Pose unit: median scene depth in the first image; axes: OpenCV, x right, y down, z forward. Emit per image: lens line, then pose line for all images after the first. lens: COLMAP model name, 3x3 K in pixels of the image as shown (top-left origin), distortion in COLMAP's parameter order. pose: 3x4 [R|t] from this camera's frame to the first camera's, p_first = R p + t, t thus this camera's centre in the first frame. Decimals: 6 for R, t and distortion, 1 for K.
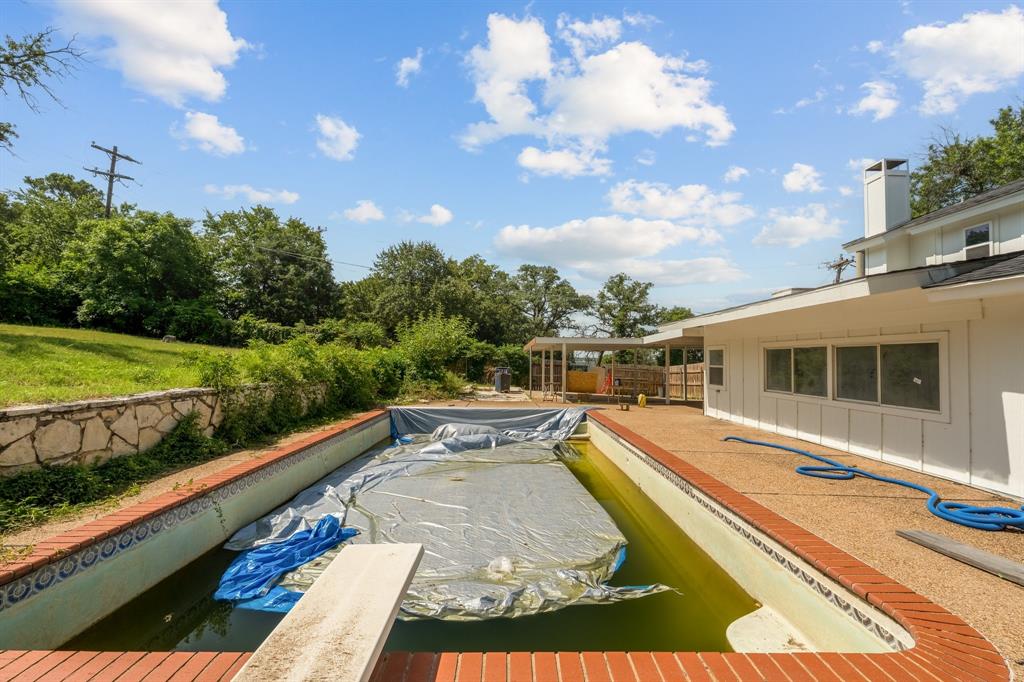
lens RADIAL K [[449.5, 0, 510.6], [0, 449.5, 347.1], [0, 0, 1]] dist [-0.005004, 0.000481]
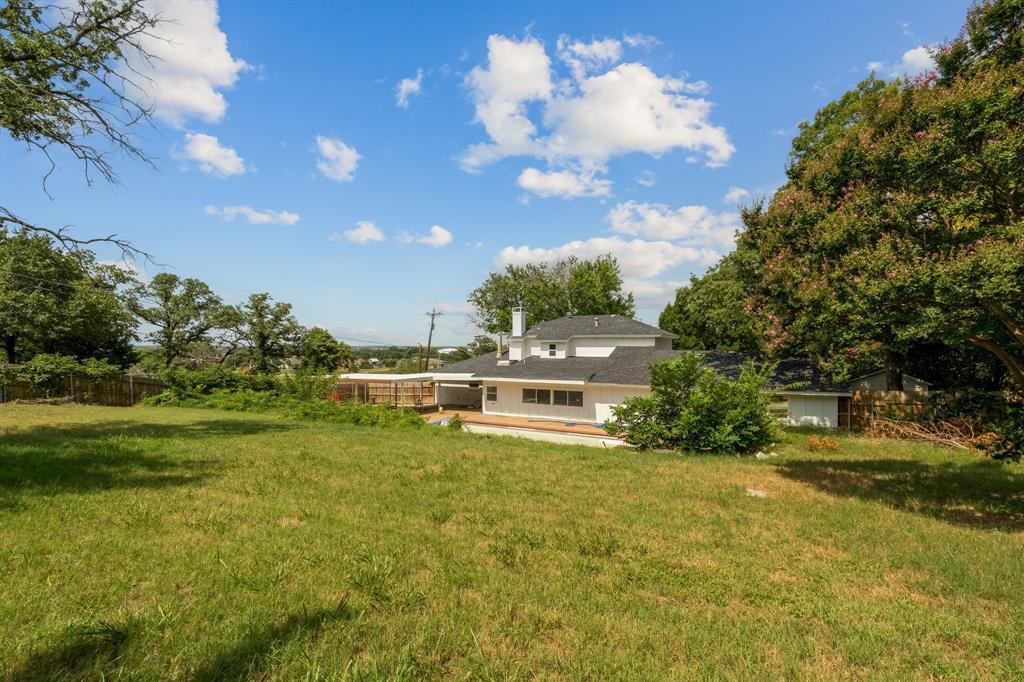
lens RADIAL K [[449.5, 0, 510.6], [0, 449.5, 347.1], [0, 0, 1]] dist [-0.005004, 0.000481]
pose [[0.488011, -0.004717, 0.872825, -2.621736], [-0.024114, 0.999531, 0.018884, -0.414990], [-0.872504, -0.030263, 0.487668, -0.426835]]
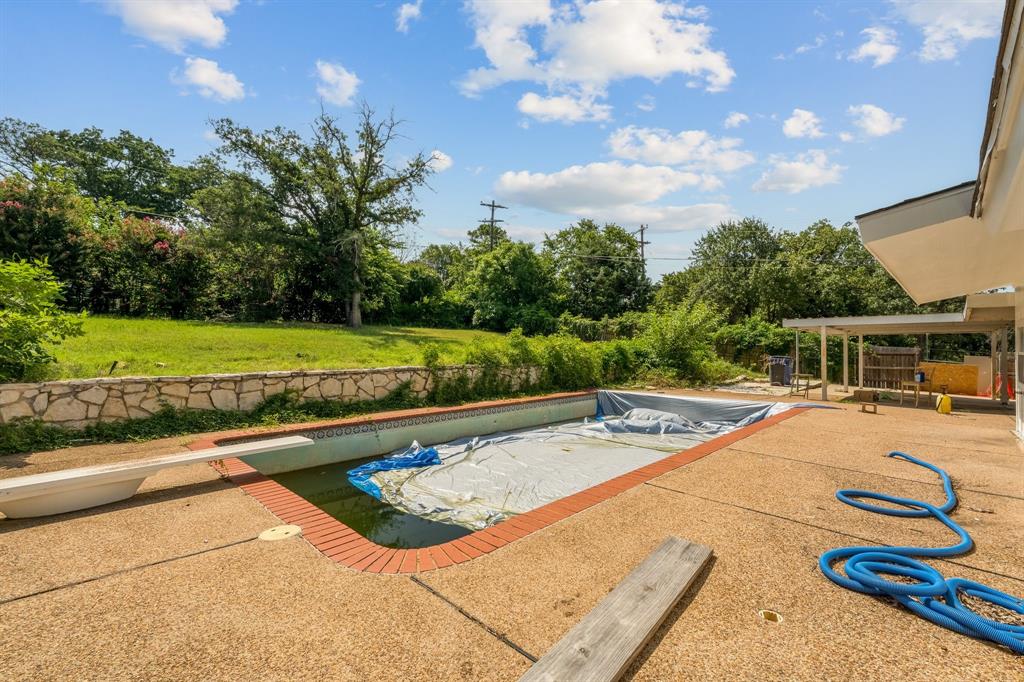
lens RADIAL K [[449.5, 0, 510.6], [0, 449.5, 347.1], [0, 0, 1]] dist [-0.005004, 0.000481]
pose [[0.701385, -0.010930, -0.712699, 0.195864], [0.026958, 0.999574, 0.011201, 0.003658], [0.712273, -0.027070, 0.701381, 0.027271]]
